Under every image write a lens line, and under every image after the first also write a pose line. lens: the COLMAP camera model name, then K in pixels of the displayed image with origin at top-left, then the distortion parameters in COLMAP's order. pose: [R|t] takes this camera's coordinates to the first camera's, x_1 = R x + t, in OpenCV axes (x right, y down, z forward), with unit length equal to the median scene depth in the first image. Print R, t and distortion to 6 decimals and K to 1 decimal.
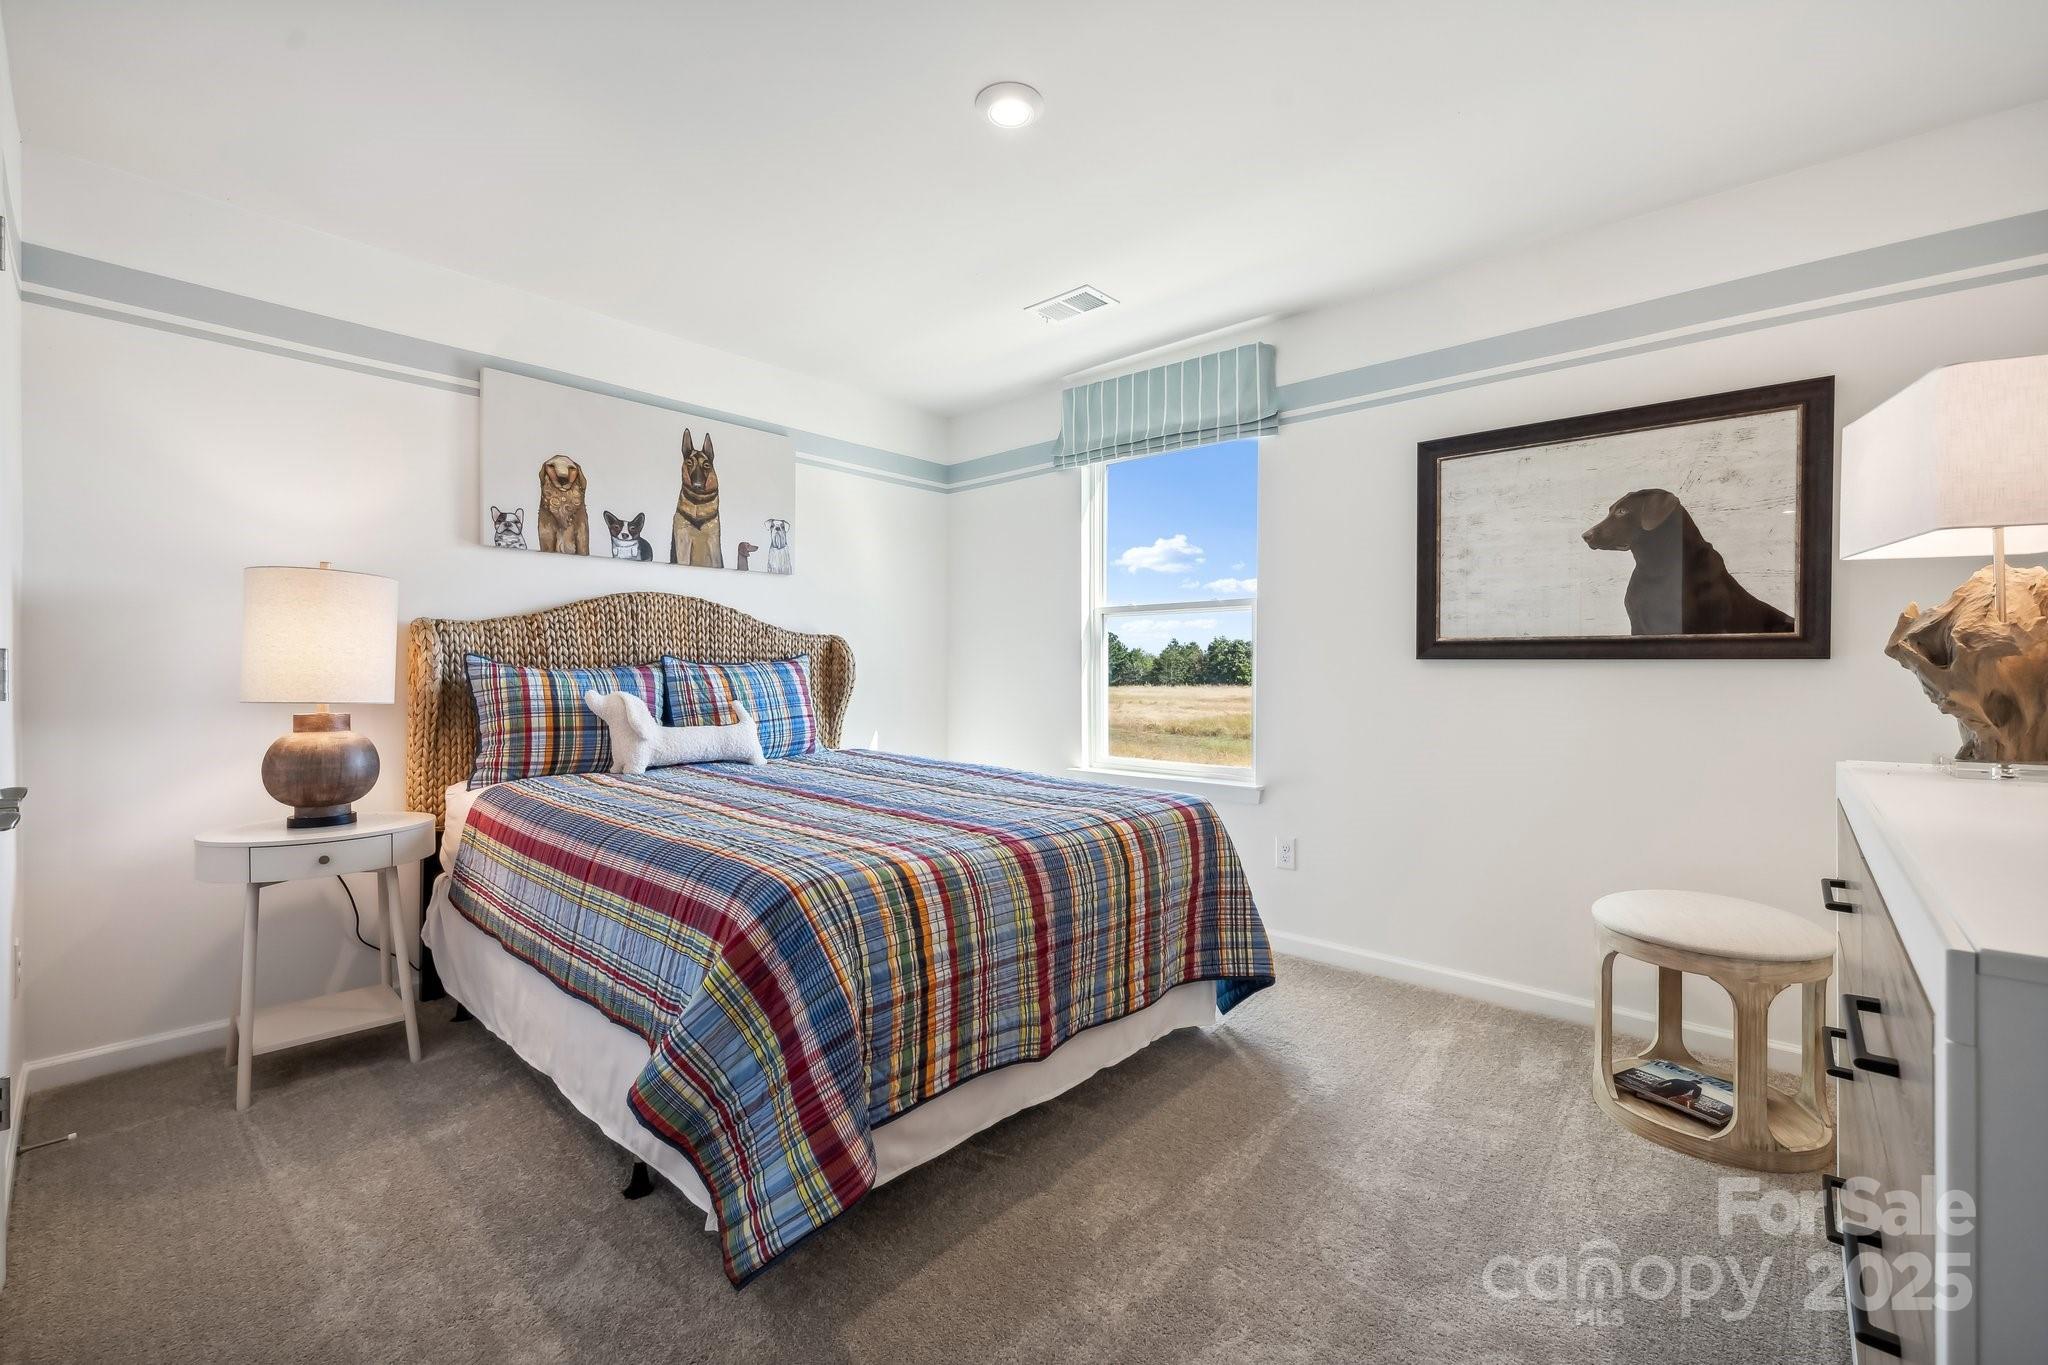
lens RADIAL K [[844.6, 0, 1044.9], [0, 844.6, 676.8], [0, 0, 1]] dist [-0.003790, -0.000258]
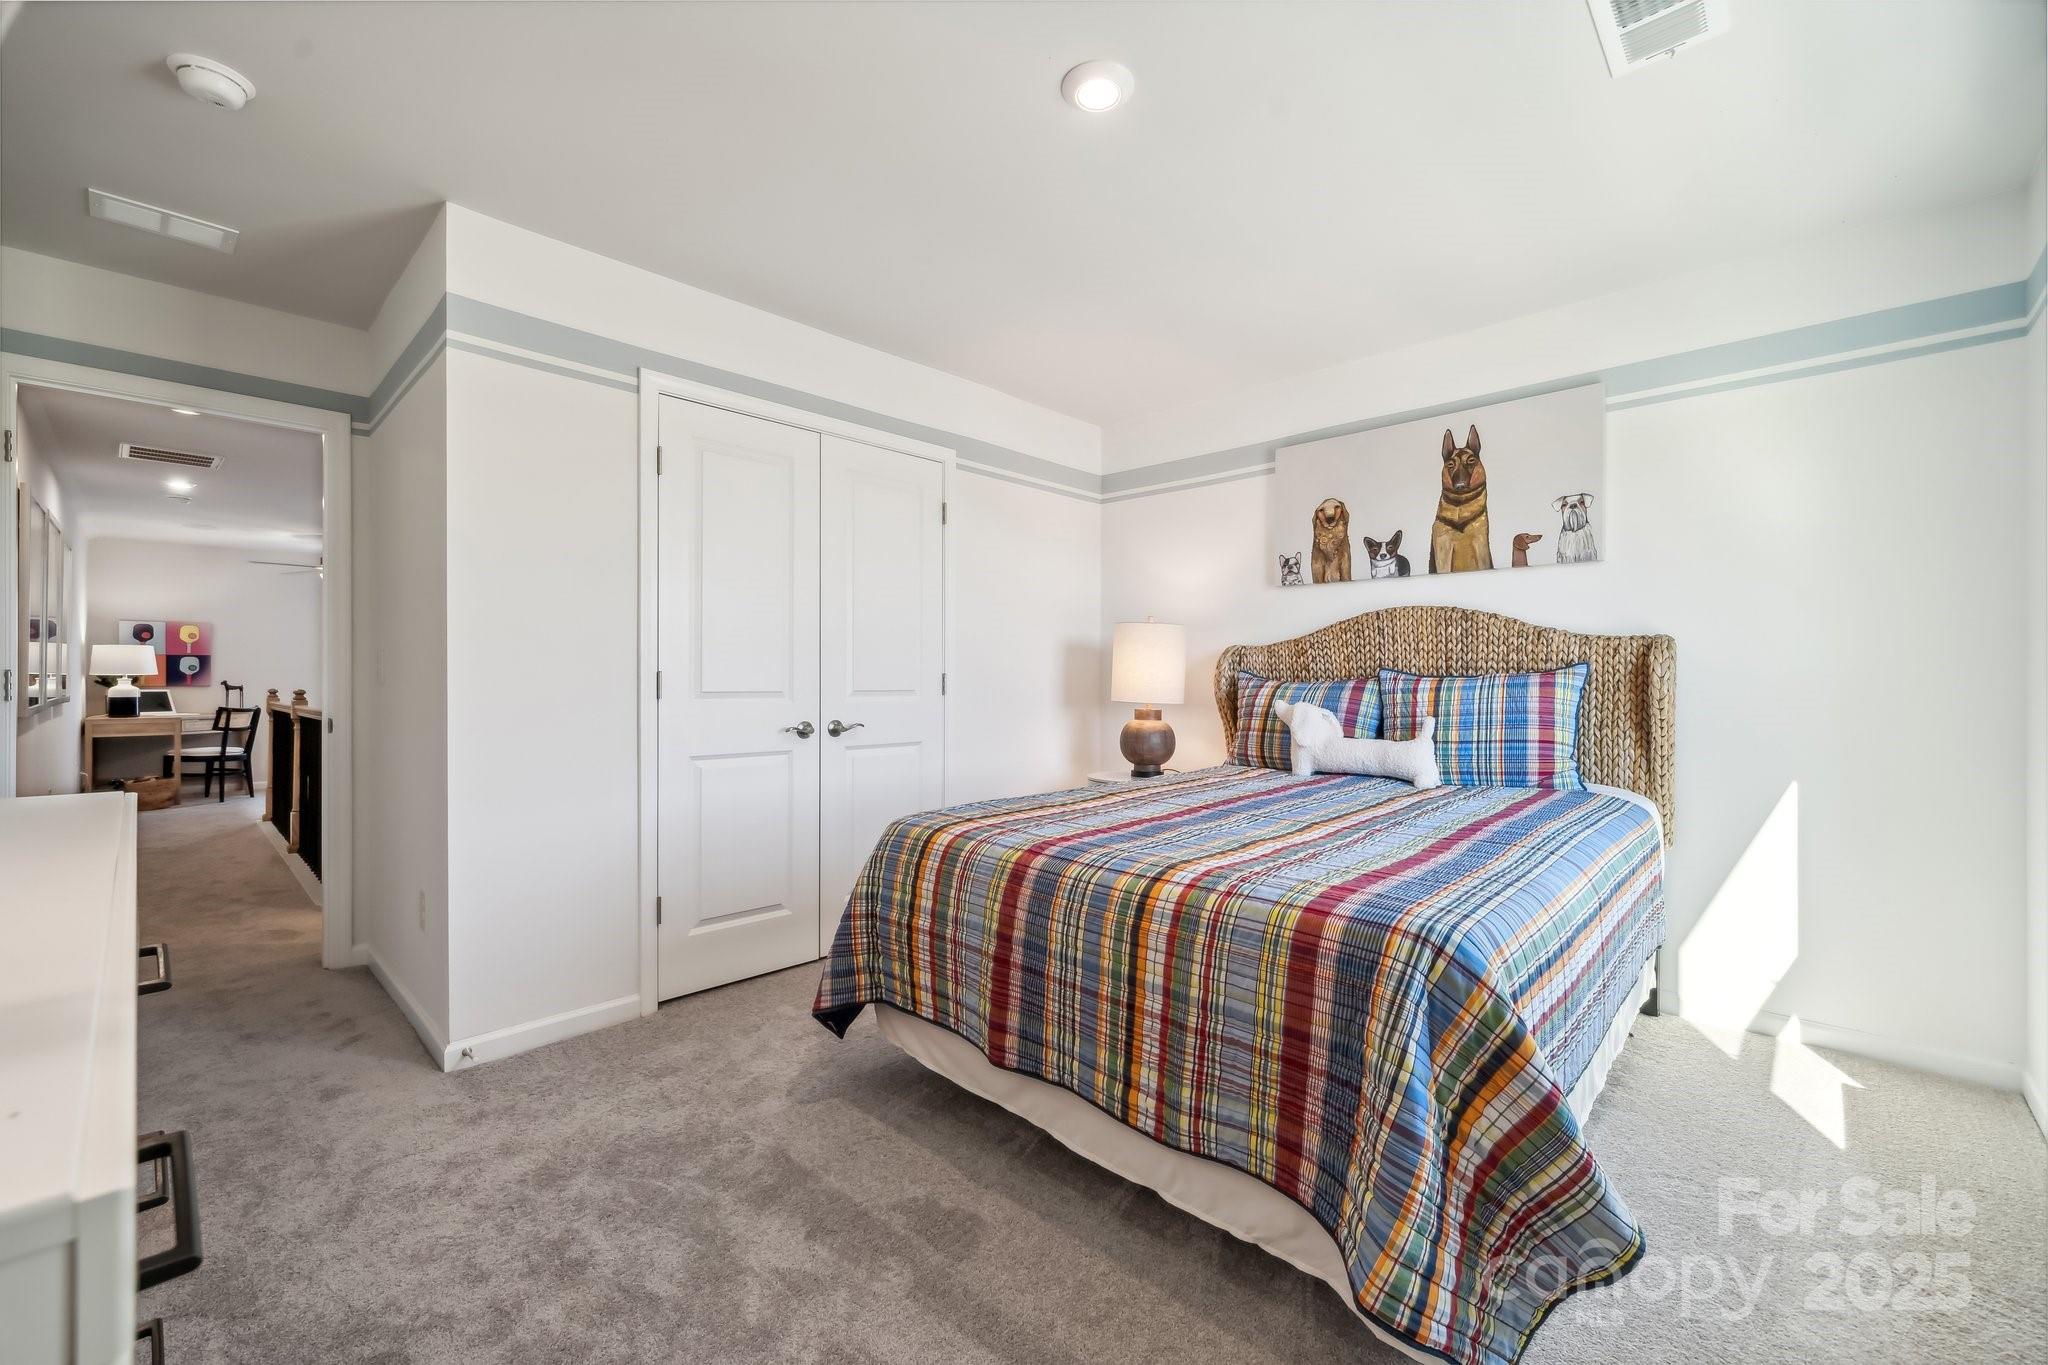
lens RADIAL K [[844.6, 0, 1044.7], [0, 844.6, 675.4], [0, 0, 1]] dist [-0.003790, -0.000258]
pose [[-0.026077, -0.009273, -0.999617, 0.591628], [-0.009866, 0.999911, -0.009018, -0.004054], [0.999611, 0.009627, -0.026166, 0.631253]]
